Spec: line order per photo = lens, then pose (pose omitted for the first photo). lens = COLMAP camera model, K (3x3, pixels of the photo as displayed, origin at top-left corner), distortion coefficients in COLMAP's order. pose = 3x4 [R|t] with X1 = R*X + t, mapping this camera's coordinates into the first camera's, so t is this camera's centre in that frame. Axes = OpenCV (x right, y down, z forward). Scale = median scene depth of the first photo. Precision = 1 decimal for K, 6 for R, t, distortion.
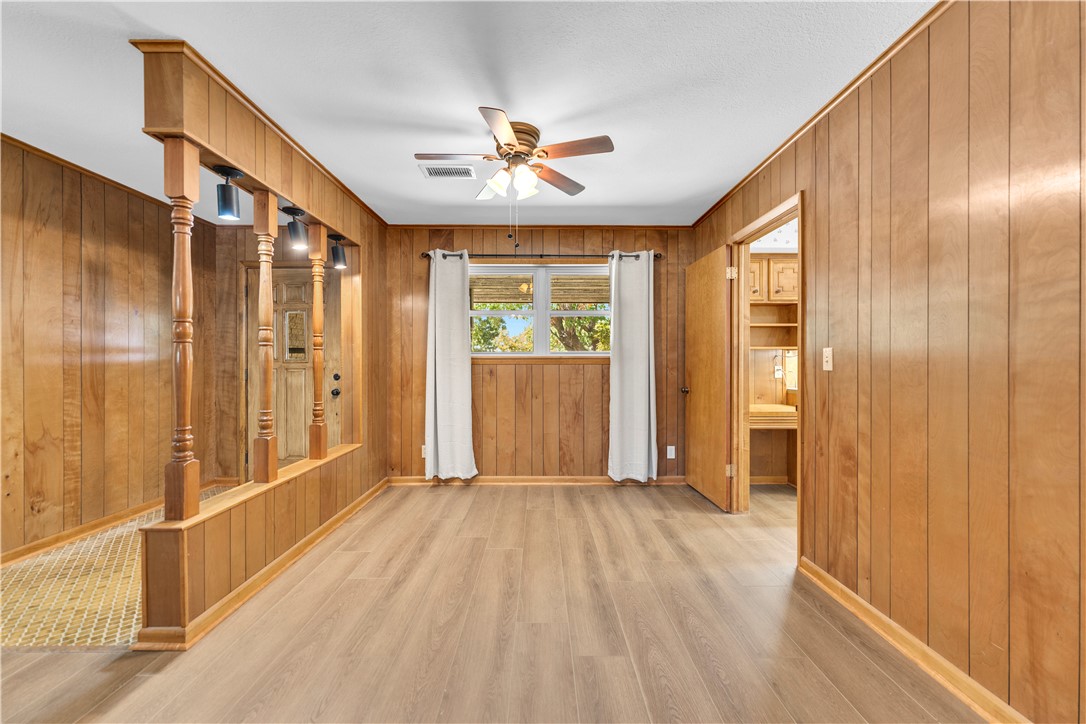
lens RADIAL K [[448.0, 0, 538.4], [0, 448.0, 362.2], [0, 0, 1]] dist [0.002164, -0.000082]
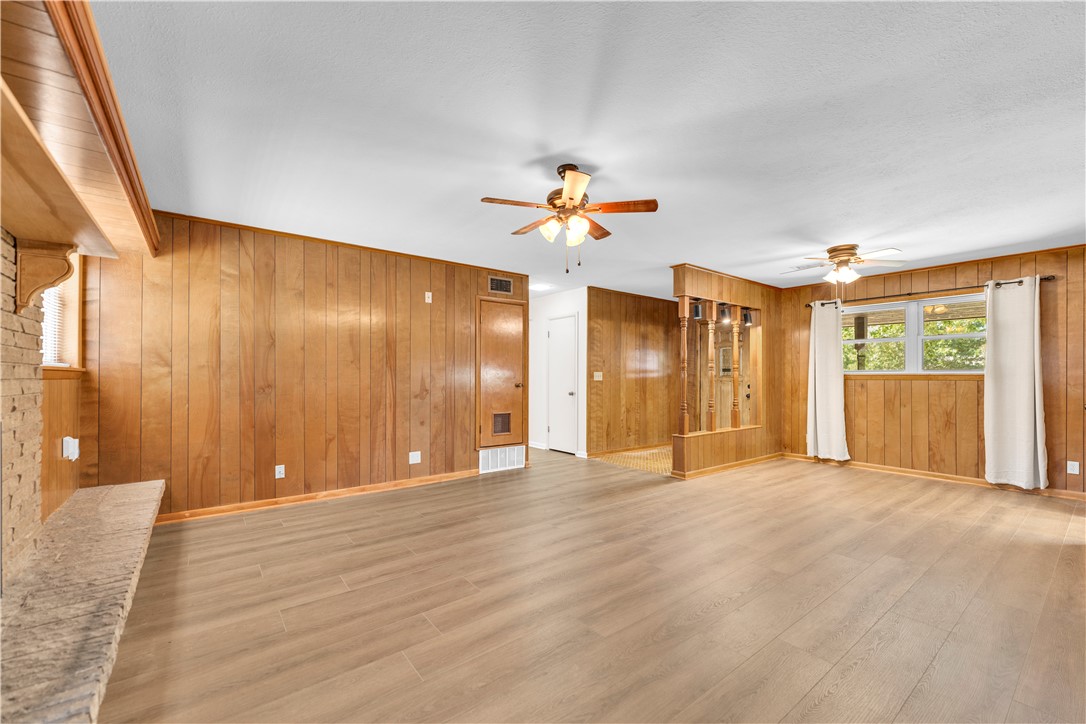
lens RADIAL K [[437.9, 0, 550.9], [0, 437.9, 373.4], [0, 0, 1]] dist [-0.000851, -0.000042]
pose [[0.631739, -0.001692, -0.775179, 0.340945], [-0.005179, 0.999966, -0.006403, -0.000683], [0.775164, 0.008059, 0.631709, -0.588330]]
